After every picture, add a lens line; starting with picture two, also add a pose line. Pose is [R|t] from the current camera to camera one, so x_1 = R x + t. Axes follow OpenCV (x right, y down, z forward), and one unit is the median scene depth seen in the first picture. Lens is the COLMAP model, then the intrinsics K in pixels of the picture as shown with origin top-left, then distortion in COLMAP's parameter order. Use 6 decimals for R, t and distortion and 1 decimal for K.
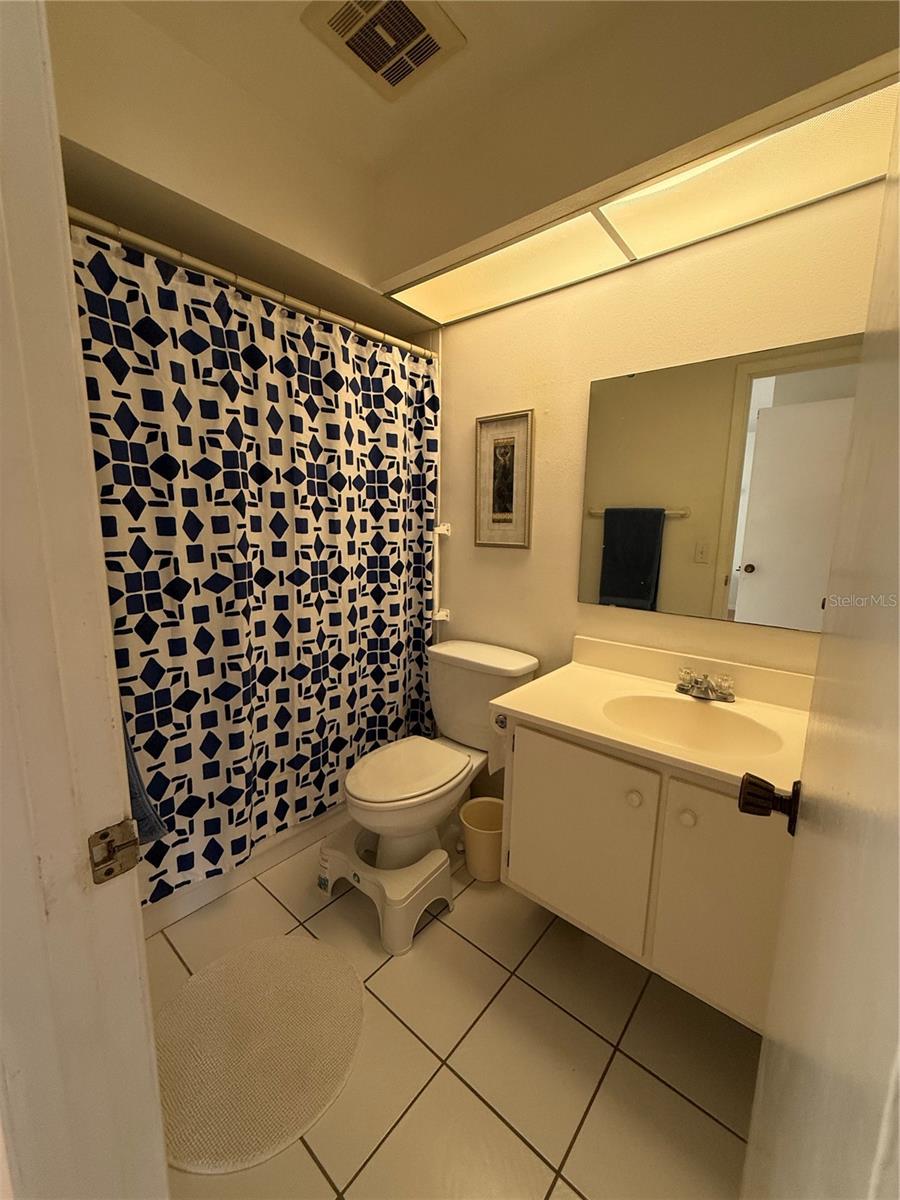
lens RADIAL K [[473.7, 0, 450.0], [0, 473.7, 600.0], [0, 0, 1]] dist [-0.000086, 0.000199]
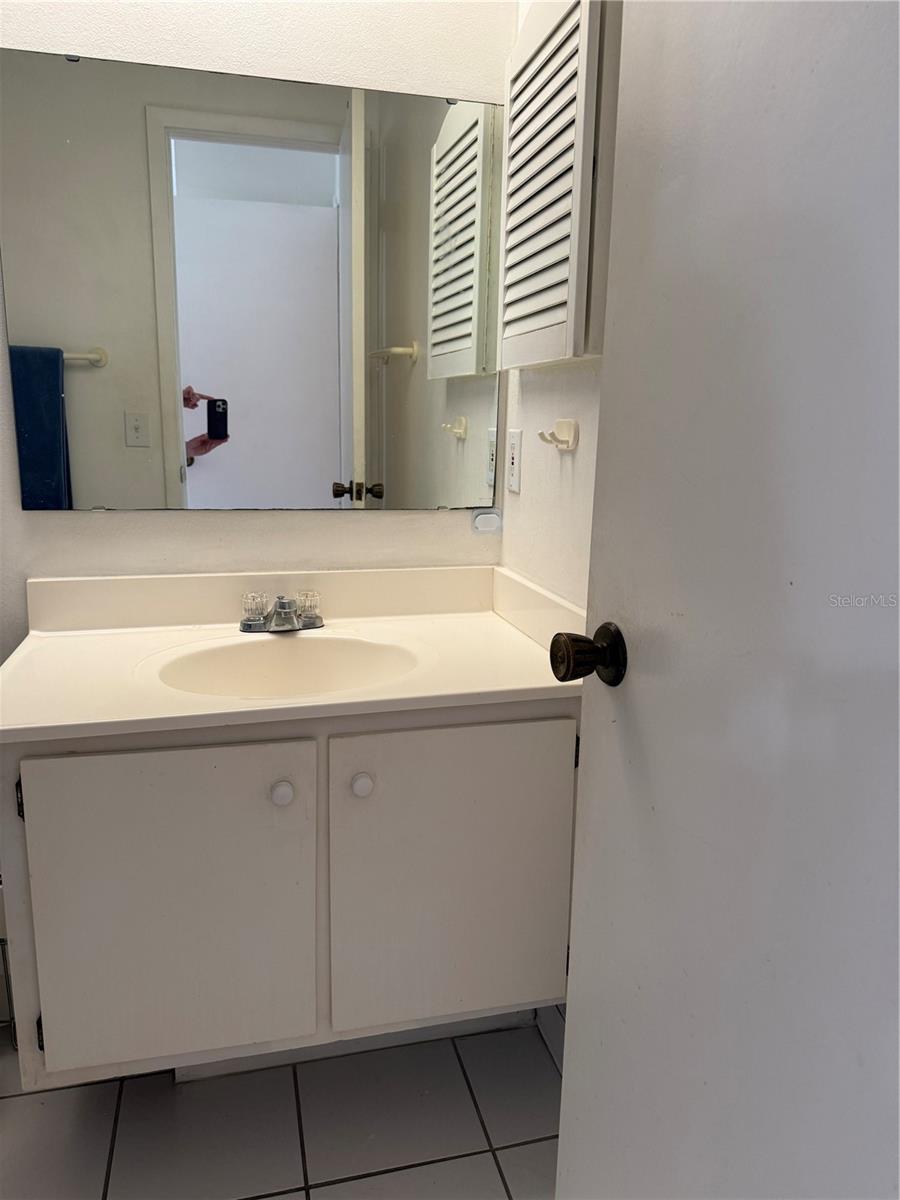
lens RADIAL K [[863.4, 0, 450.0], [0, 863.4, 600.0], [0, 0, 1]] dist [0.027663, 0.000671]
pose [[0.574895, -0.169418, 0.800496, -0.262210], [0.122468, 0.985125, 0.120540, 0.048697], [-0.809010, 0.028737, 0.587092, 0.119585]]
